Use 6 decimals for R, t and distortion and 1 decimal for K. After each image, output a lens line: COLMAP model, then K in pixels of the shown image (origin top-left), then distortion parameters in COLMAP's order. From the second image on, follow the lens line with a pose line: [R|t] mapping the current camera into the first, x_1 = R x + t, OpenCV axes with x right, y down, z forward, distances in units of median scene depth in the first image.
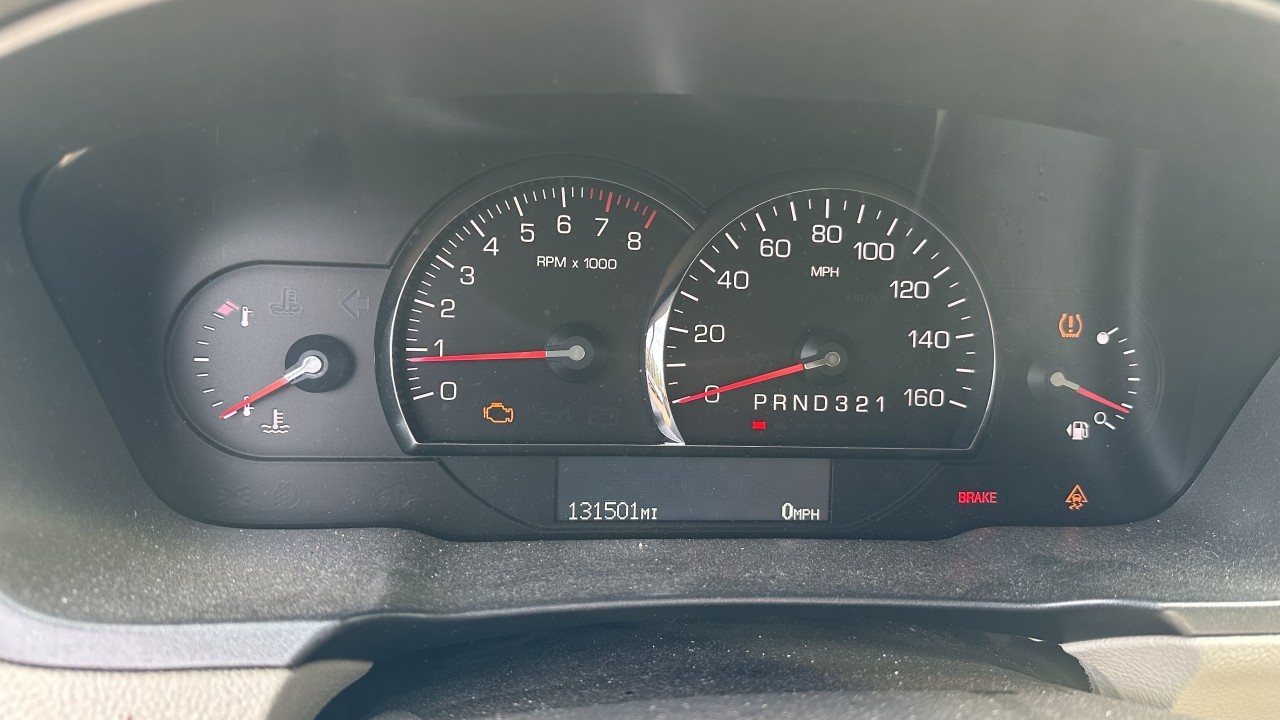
lens RADIAL K [[916.3, 0, 638.5], [0, 916.3, 363.0], [0, 0, 1]] dist [0.051561, -0.068712]
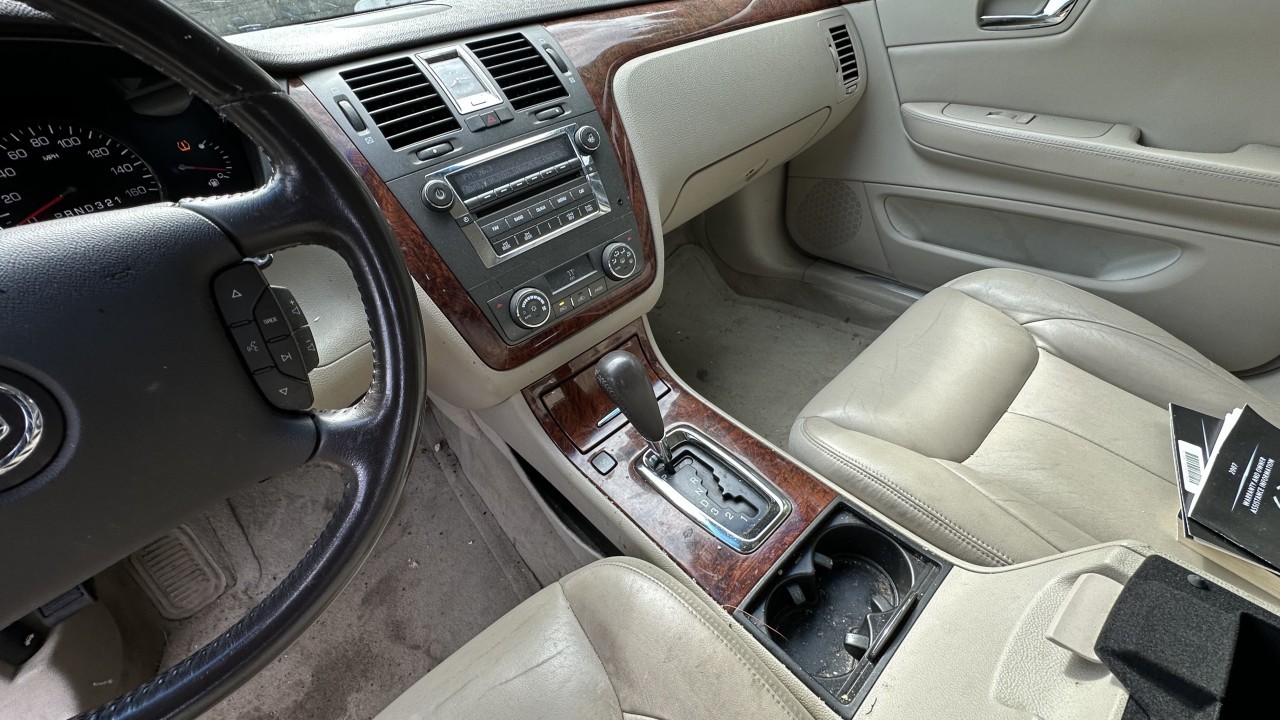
lens RADIAL K [[512.3, 0, 636.4], [0, 512.3, 358.2], [0, 0, 1]] dist [0.001013, -0.000011]
pose [[0.804216, -0.484180, 0.344682, 0.743938], [0.365296, 0.860149, 0.355952, 0.460453], [-0.468823, -0.160351, 0.868615, -1.060203]]
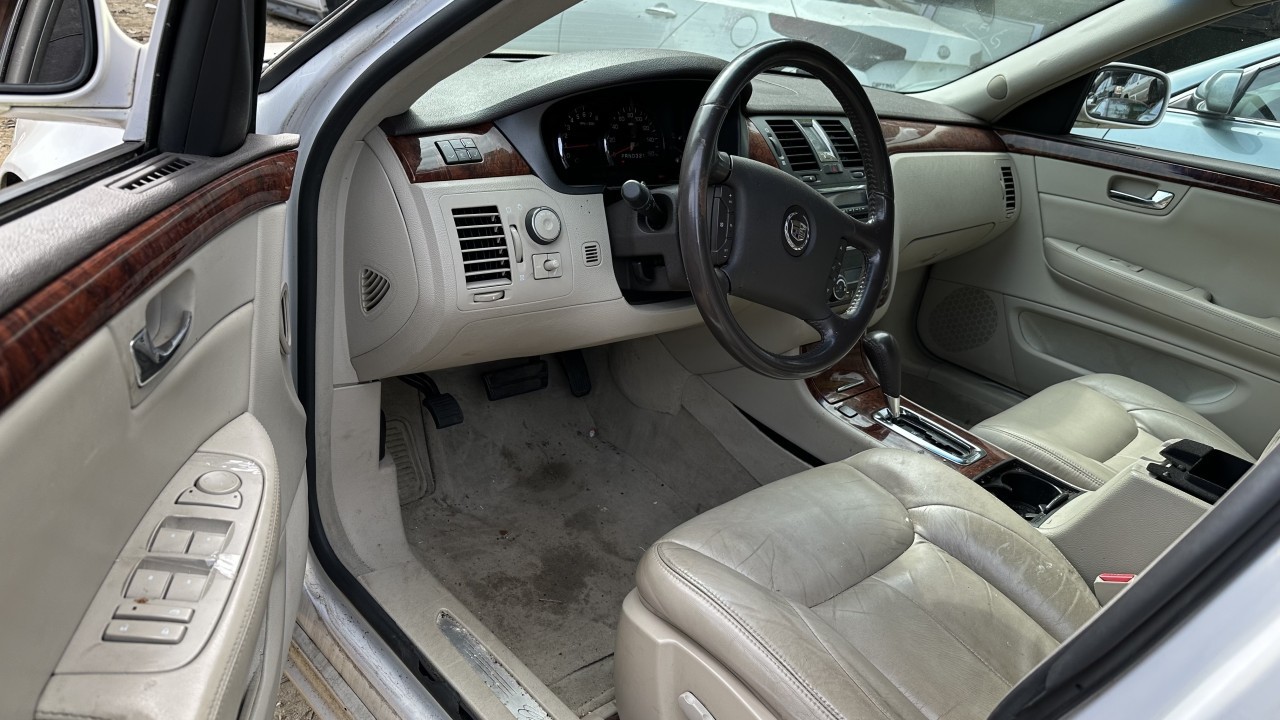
lens RADIAL K [[916.3, 0, 629.3], [0, 916.3, 365.9], [0, 0, 1]] dist [0.051561, -0.068712]
pose [[0.803482, -0.187257, 0.565111, -2.460021], [0.117469, 0.980449, 0.157866, 0.331678], [-0.583624, -0.060460, 0.809770, -2.564574]]
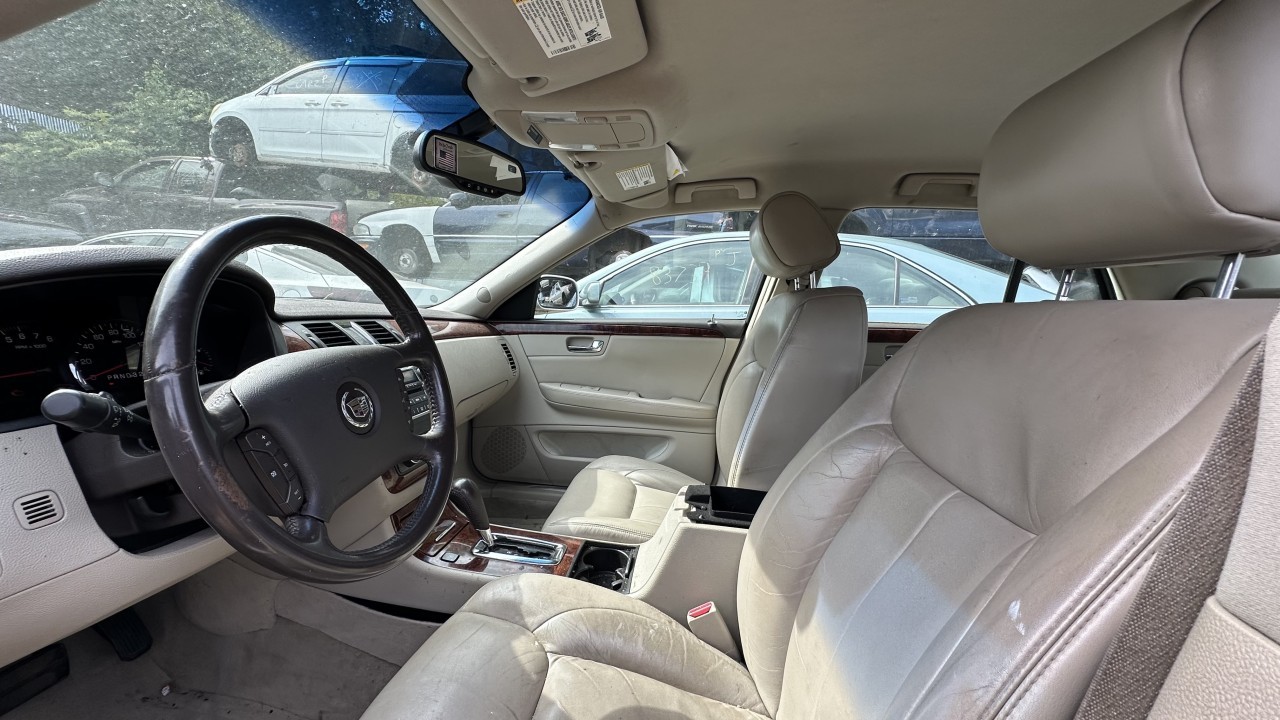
lens RADIAL K [[512.3, 0, 637.8], [0, 512.3, 355.6], [0, 0, 1]] dist [0.001013, -0.000011]
pose [[0.231334, -0.148202, 0.961520, -1.329853], [0.309728, 0.948124, 0.071619, 0.463990], [-0.922254, 0.281242, 0.265235, -1.504919]]
